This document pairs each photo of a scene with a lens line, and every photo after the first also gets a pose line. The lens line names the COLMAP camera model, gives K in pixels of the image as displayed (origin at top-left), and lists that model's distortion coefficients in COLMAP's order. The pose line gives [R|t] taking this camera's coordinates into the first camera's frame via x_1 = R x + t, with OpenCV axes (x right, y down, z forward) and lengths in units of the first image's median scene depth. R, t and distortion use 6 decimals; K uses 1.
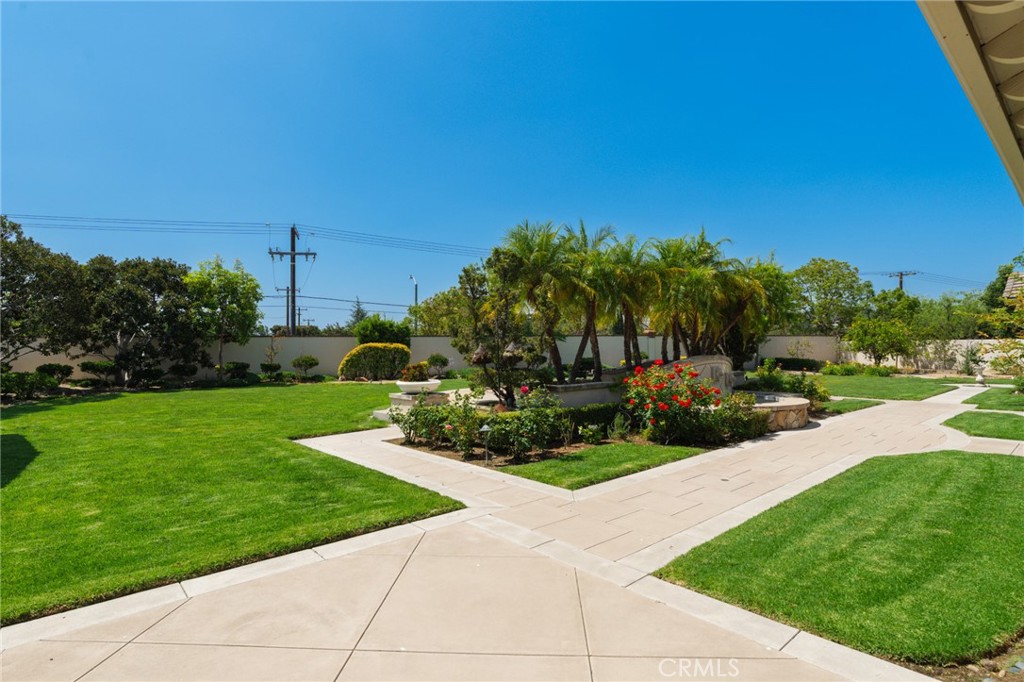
lens RADIAL K [[531.9, 0, 511.8], [0, 531.9, 342.5], [0, 0, 1]] dist [-0.000385, -0.000005]
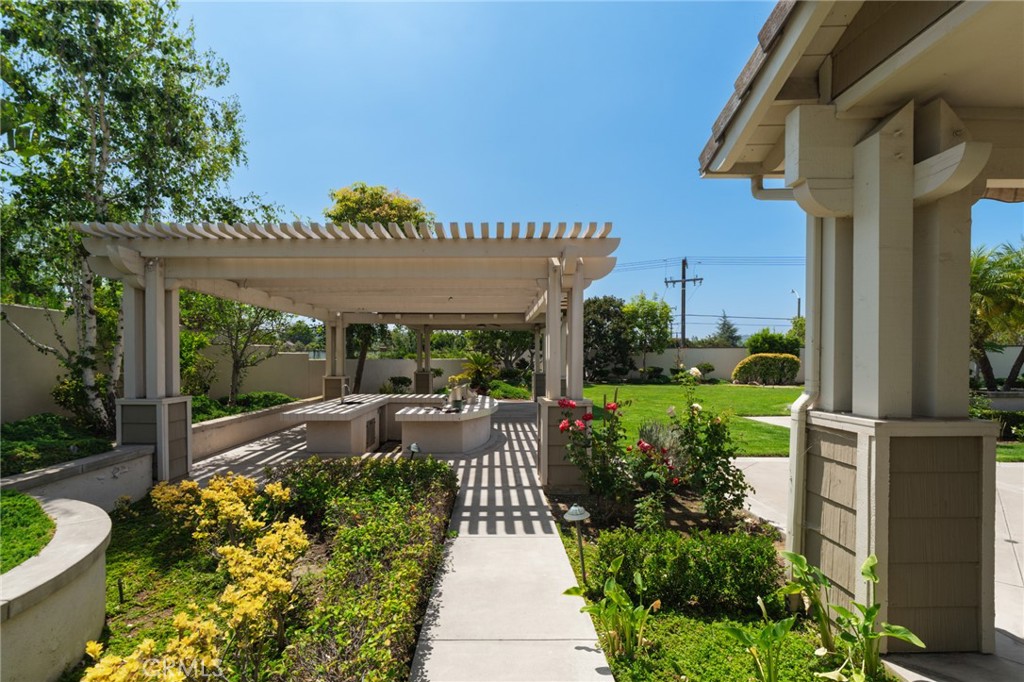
lens RADIAL K [[470.0, 0, 499.5], [0, 470.0, 365.6], [0, 0, 1]] dist [0.002565, 0.000404]
pose [[0.751557, 0.021939, -0.659303, -0.012894], [-0.003953, 0.999579, 0.028757, 0.000381], [0.659656, -0.019006, 0.751327, -0.171224]]
